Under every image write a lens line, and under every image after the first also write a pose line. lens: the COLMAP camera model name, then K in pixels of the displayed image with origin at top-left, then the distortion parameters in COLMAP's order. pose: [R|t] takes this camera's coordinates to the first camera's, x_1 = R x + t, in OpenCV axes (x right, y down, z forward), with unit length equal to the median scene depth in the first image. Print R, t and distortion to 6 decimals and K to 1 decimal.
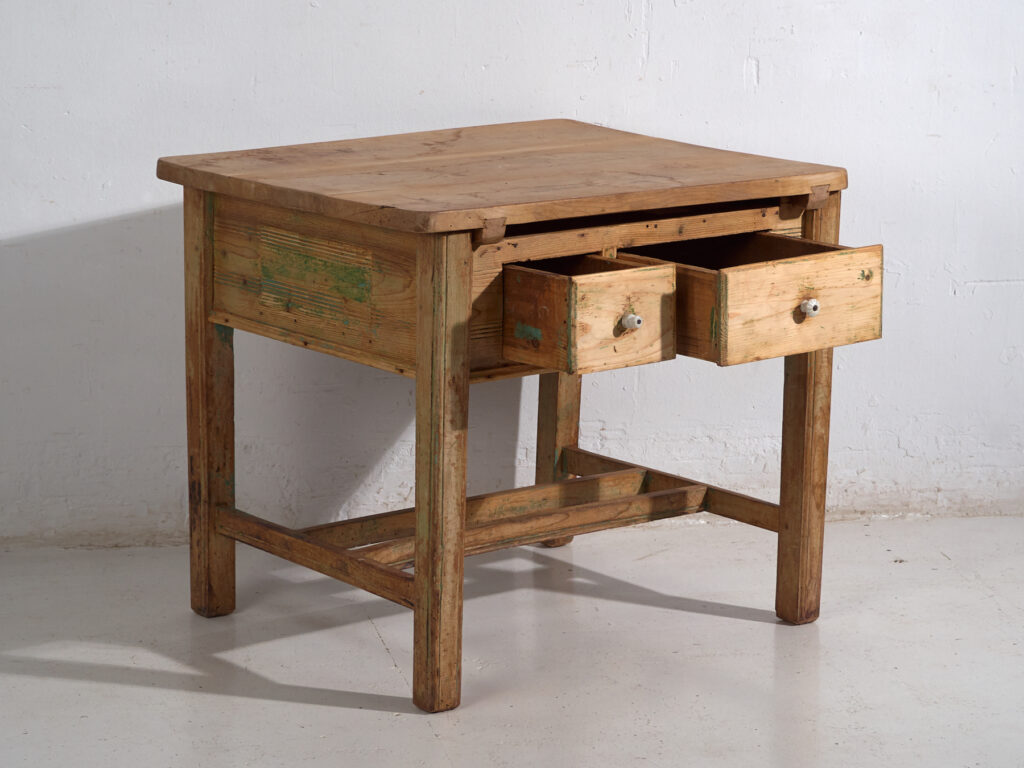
lens RADIAL K [[3432.6, 0, 507.7], [0, 3432.6, 391.1], [0, 0, 1]] dist [0.037836, 0.000000]
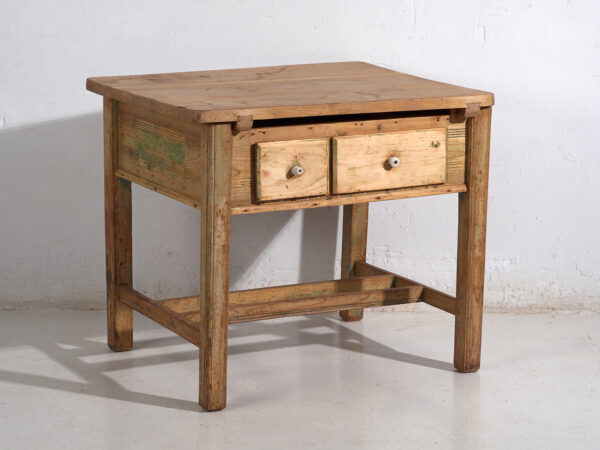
lens RADIAL K [[2170.3, 0, 303.5], [0, 2170.3, 220.6], [0, 0, 1]] dist [0.179348, 0.000000]
pose [[0.982391, 0.033802, -0.183756, 0.197930], [-0.036045, 0.999311, -0.008876, 0.008017], [0.183329, 0.015343, 0.982932, -0.029697]]
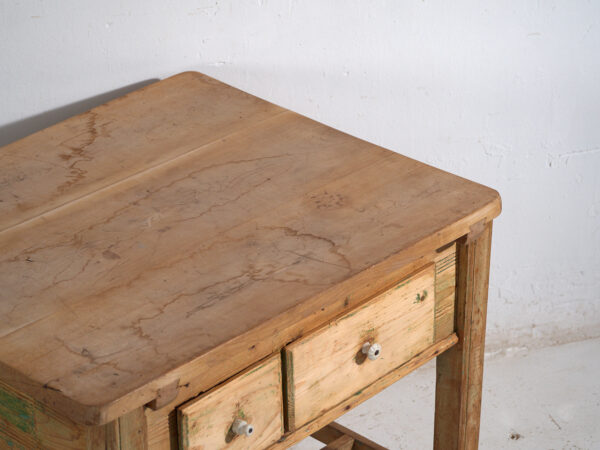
lens RADIAL K [[2066.0, 0, 299.8], [0, 2066.0, 224.9], [0, 0, 1]] dist [-0.081220, 0.000000]
pose [[0.991022, -0.077129, 0.109210, -0.023375], [0.043815, 0.959074, 0.279746, -0.220409], [-0.126317, -0.272450, 0.953842, 0.430658]]
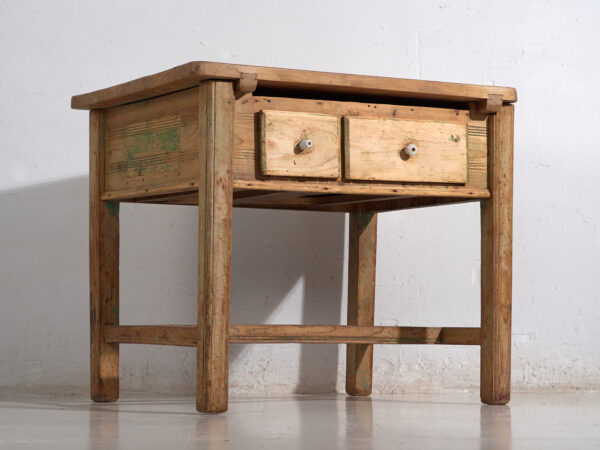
lens RADIAL K [[1949.2, 0, 311.9], [0, 1949.2, 231.0], [0, 0, 1]] dist [0.043361, 0.000000]
pose [[0.987093, -0.019865, -0.158914, 0.142105], [-0.021038, 0.967595, -0.251630, 0.207694], [0.158763, 0.251725, 0.954688, 0.185212]]
